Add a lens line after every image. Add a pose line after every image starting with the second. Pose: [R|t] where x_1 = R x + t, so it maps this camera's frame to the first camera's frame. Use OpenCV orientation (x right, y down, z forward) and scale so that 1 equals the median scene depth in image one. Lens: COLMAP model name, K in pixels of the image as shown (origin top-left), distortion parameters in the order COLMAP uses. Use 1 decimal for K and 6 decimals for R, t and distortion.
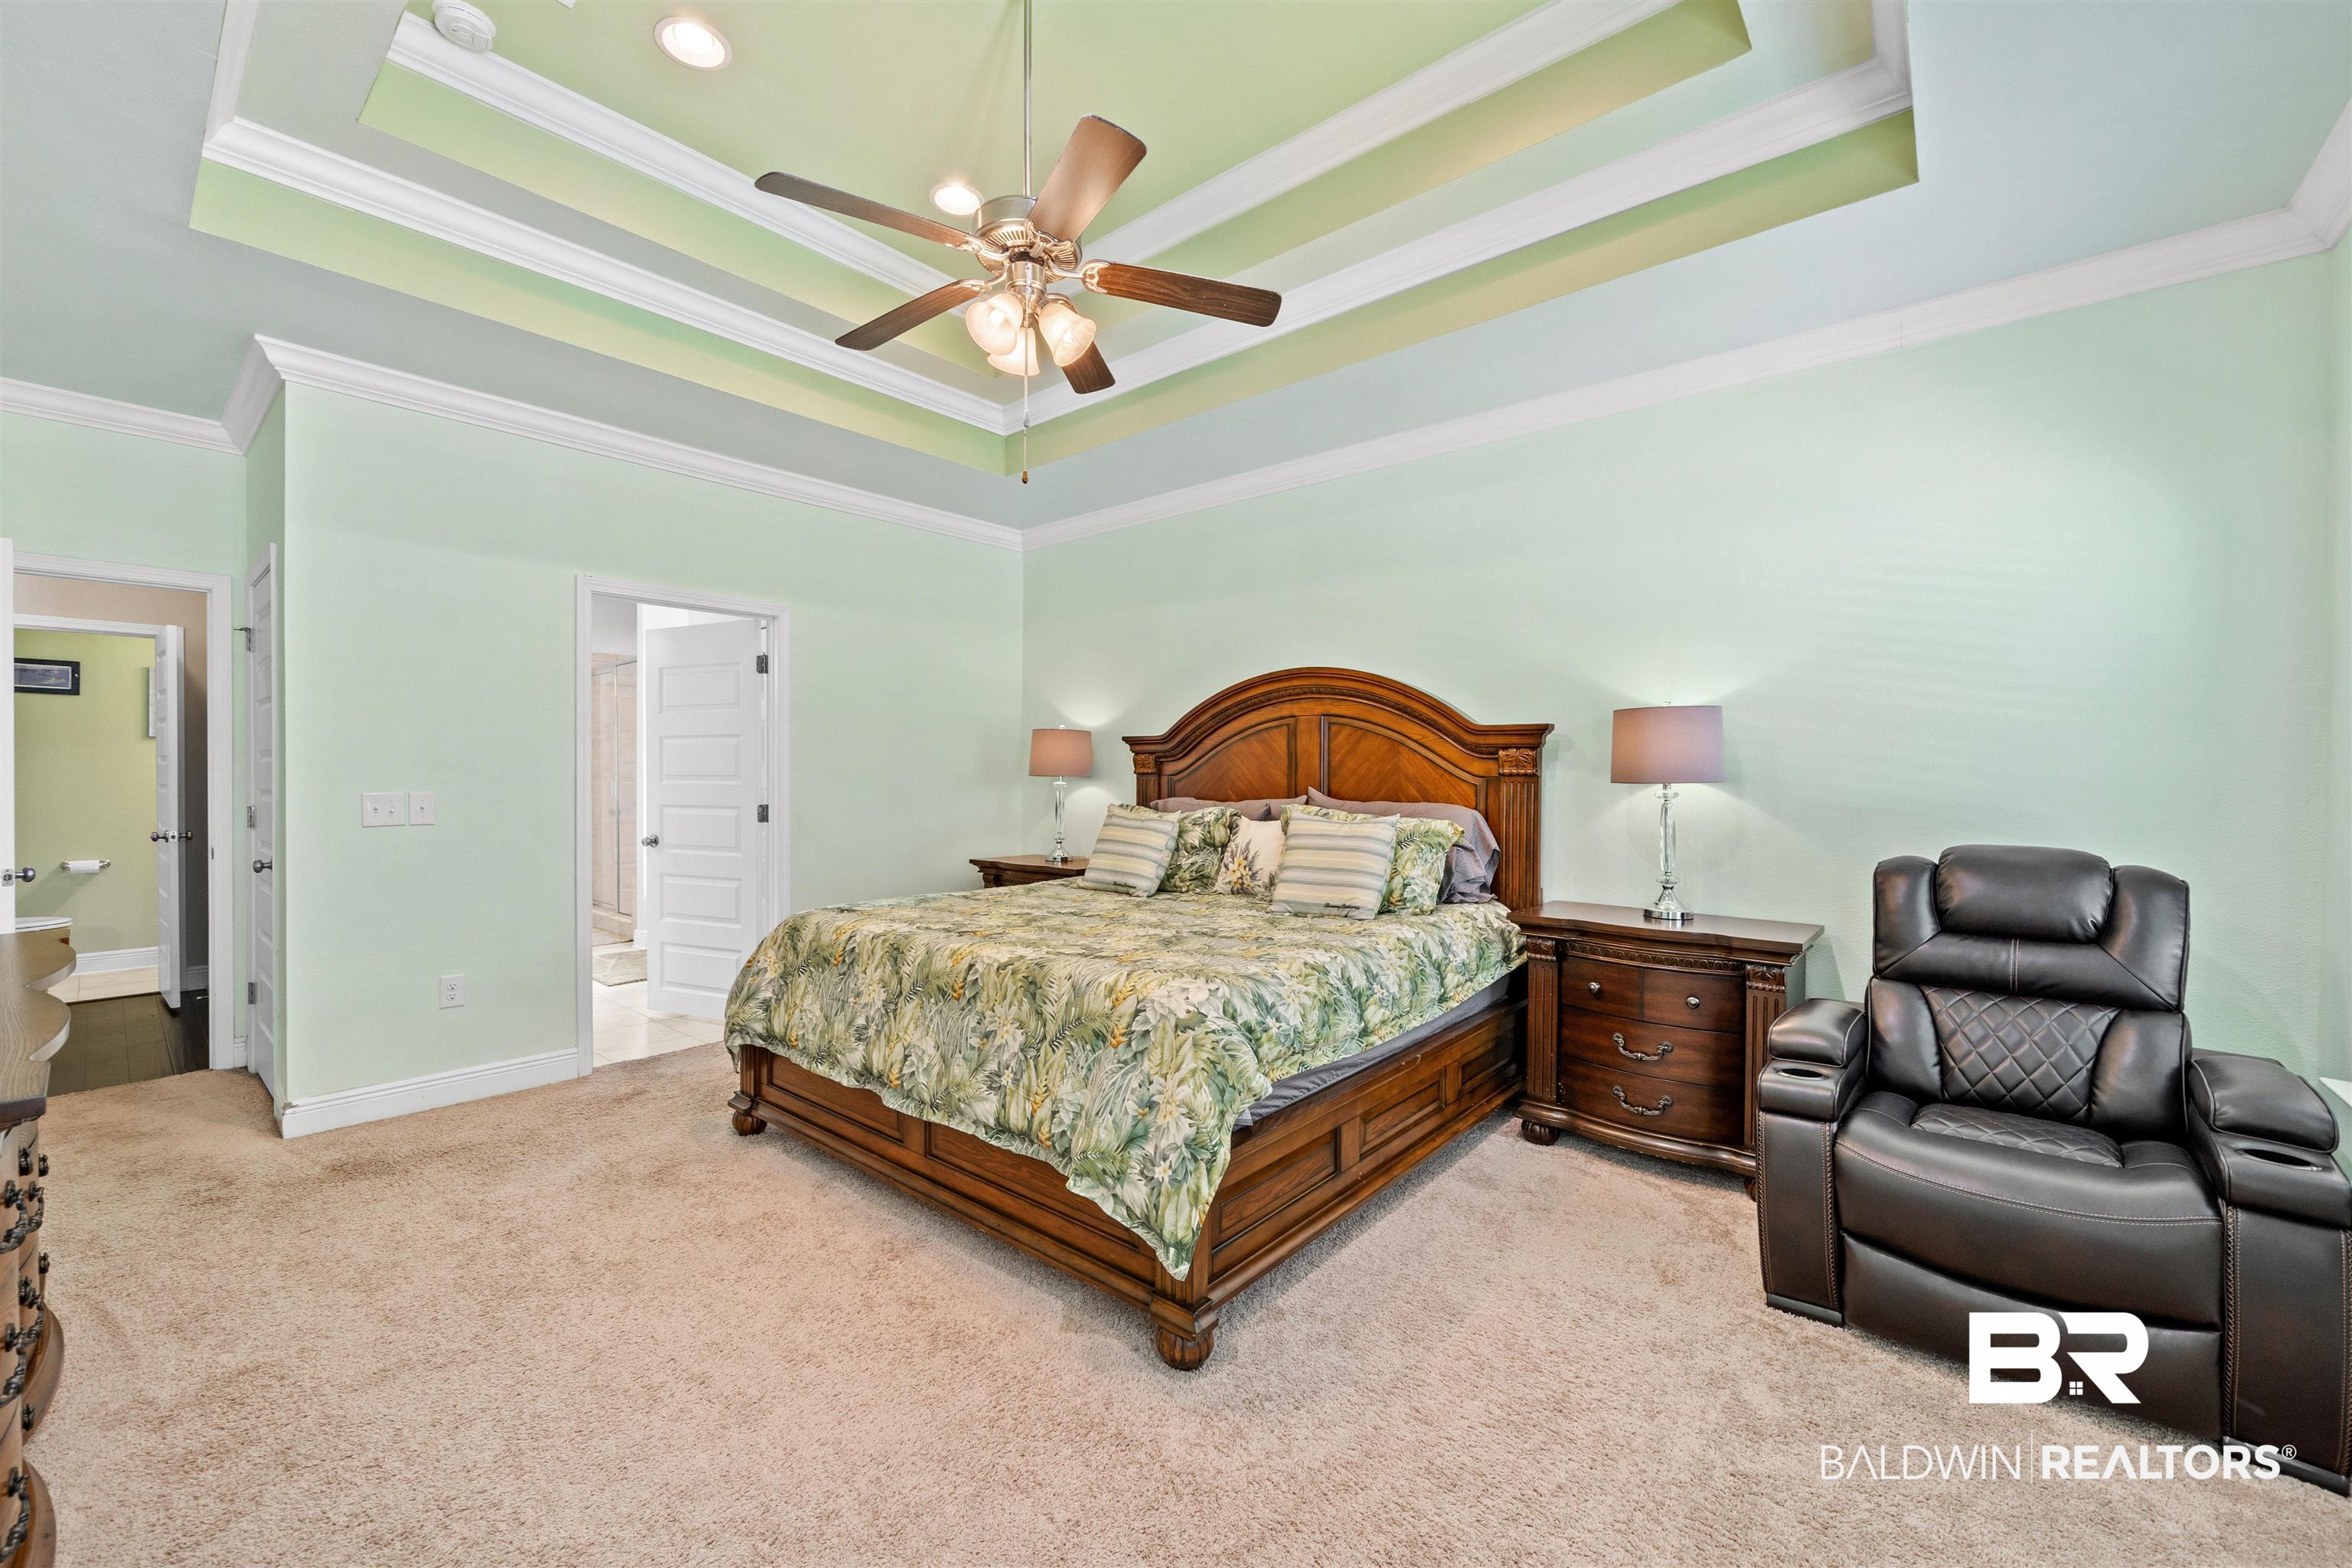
lens RADIAL K [[924.7, 0, 1173.6], [0, 924.7, 800.4], [0, 0, 1]] dist [0.000220, -0.000092]
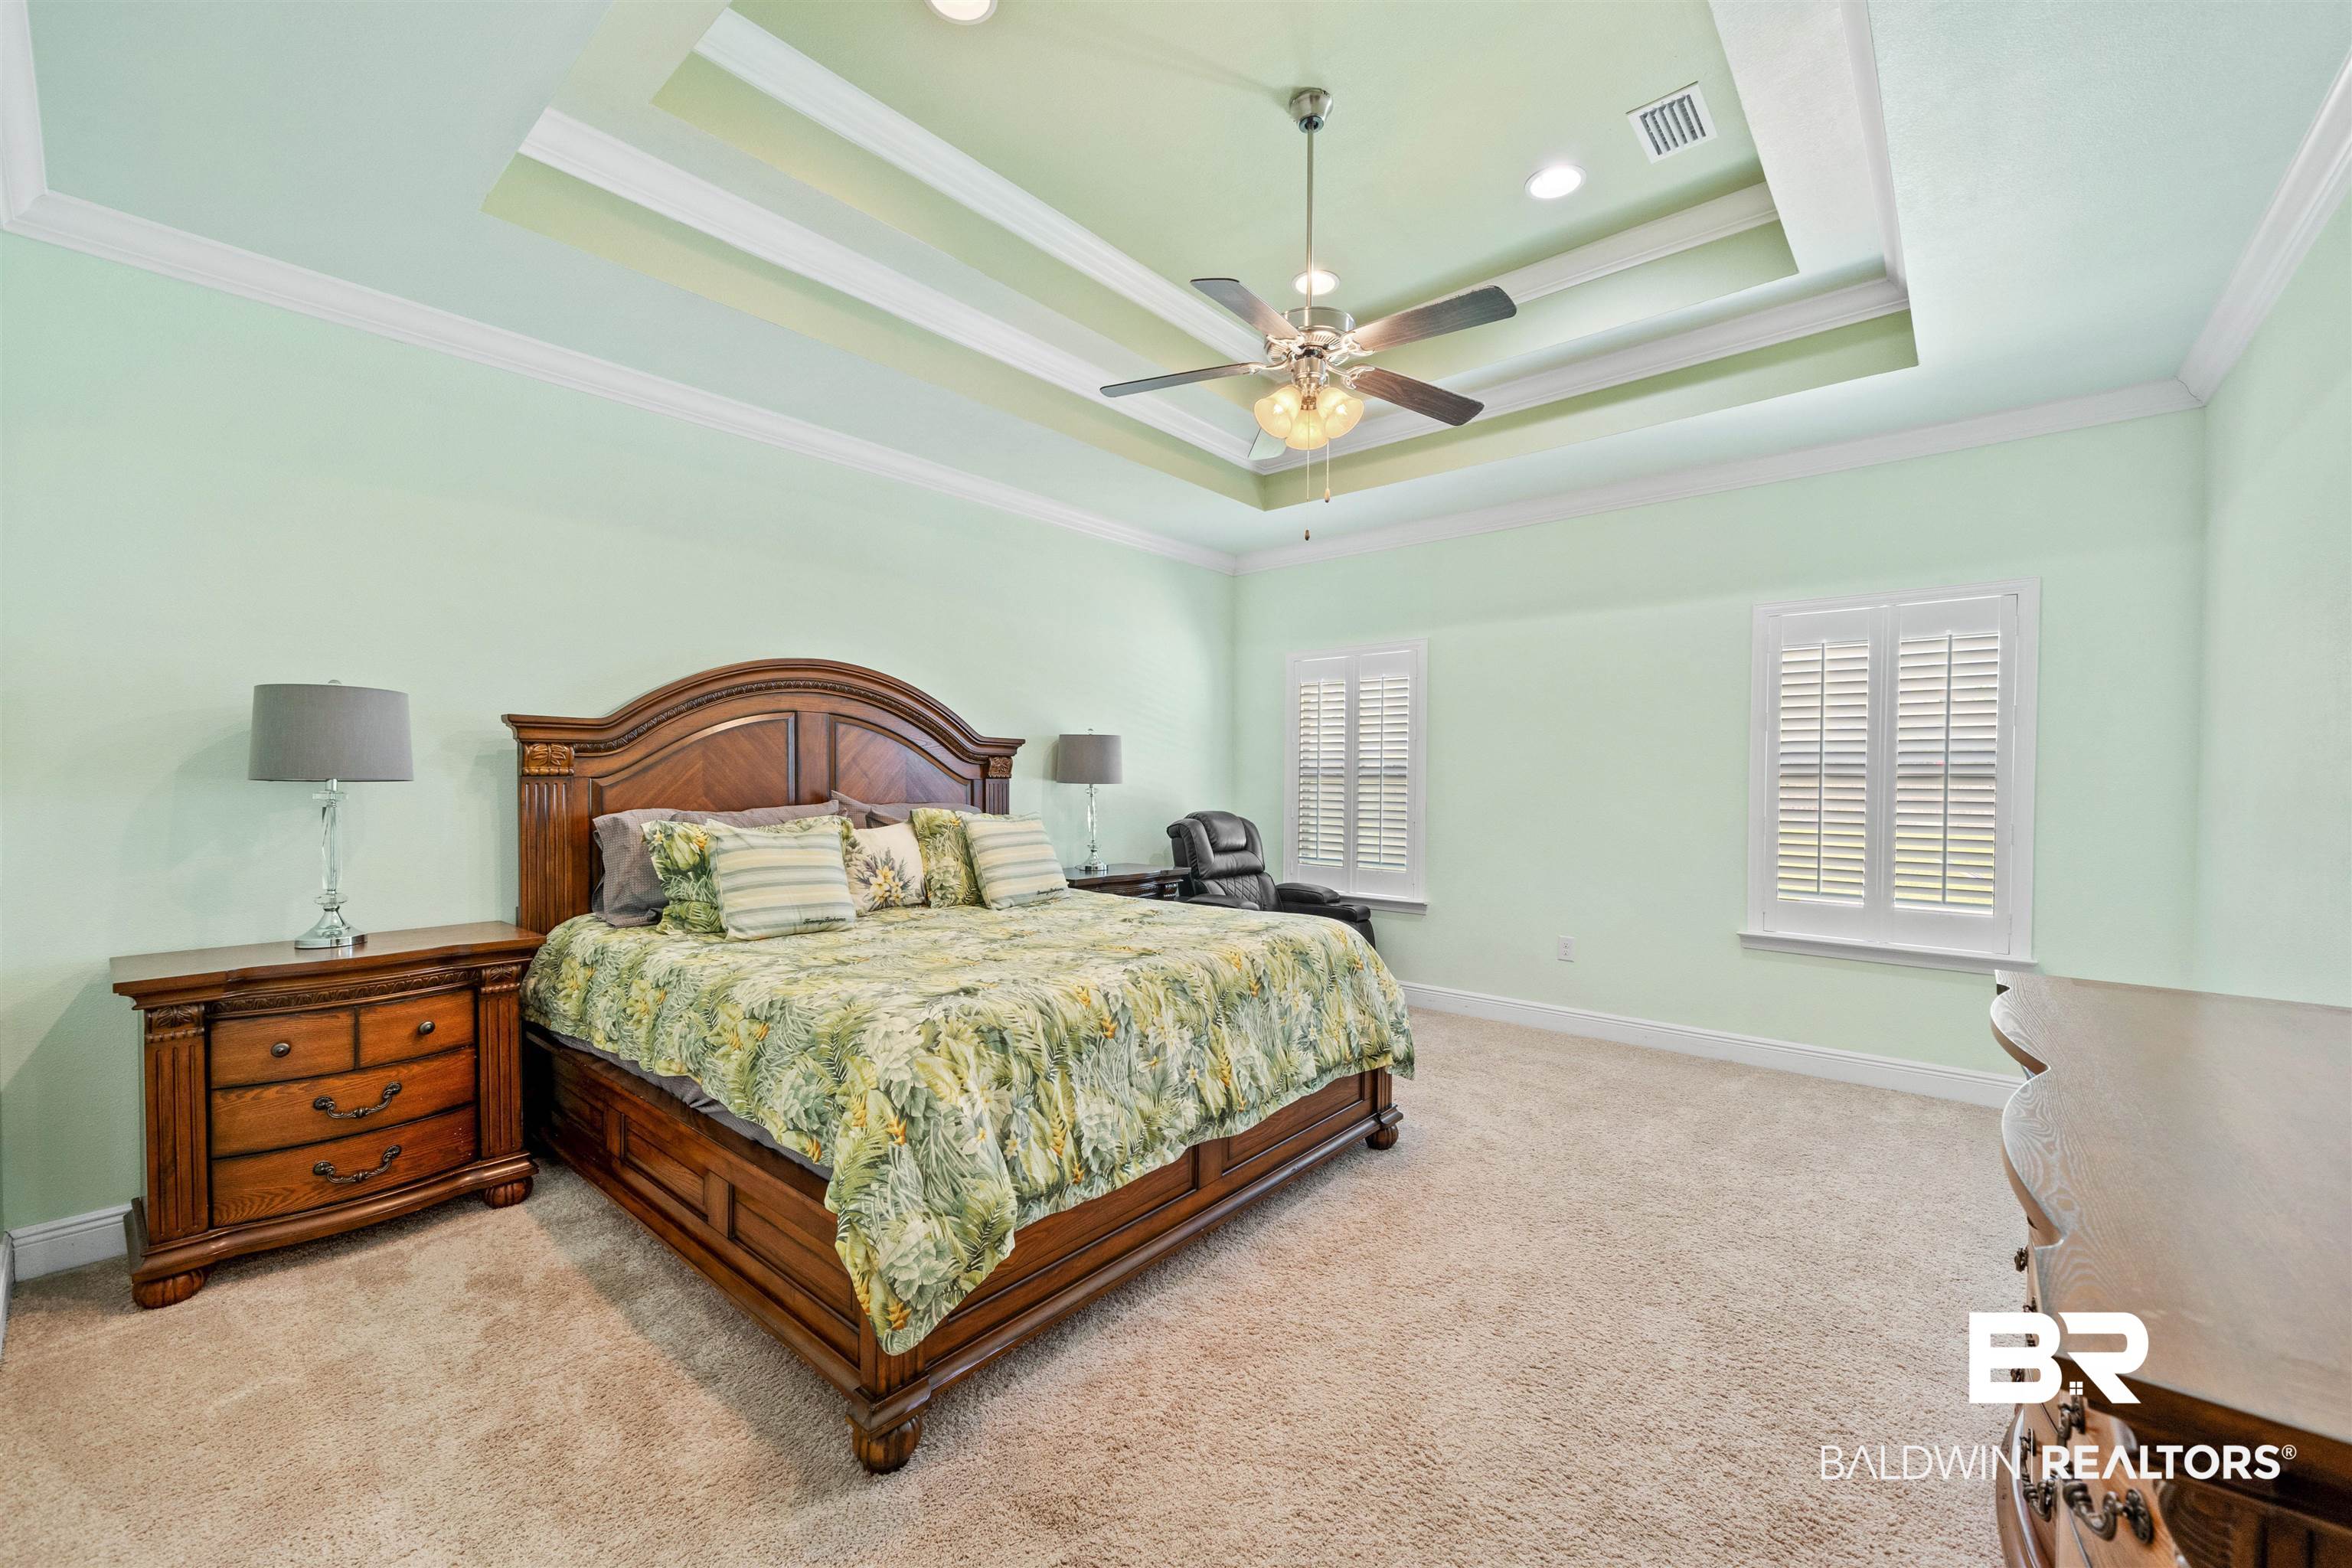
lens RADIAL K [[924.7, 0, 1173.6], [0, 924.7, 800.4], [0, 0, 1]] dist [0.000220, -0.000092]
pose [[0.005716, -0.027289, 0.999611, -0.813335], [0.021846, 0.999392, 0.027158, -0.023757], [-0.999745, 0.021682, 0.006308, 0.688323]]
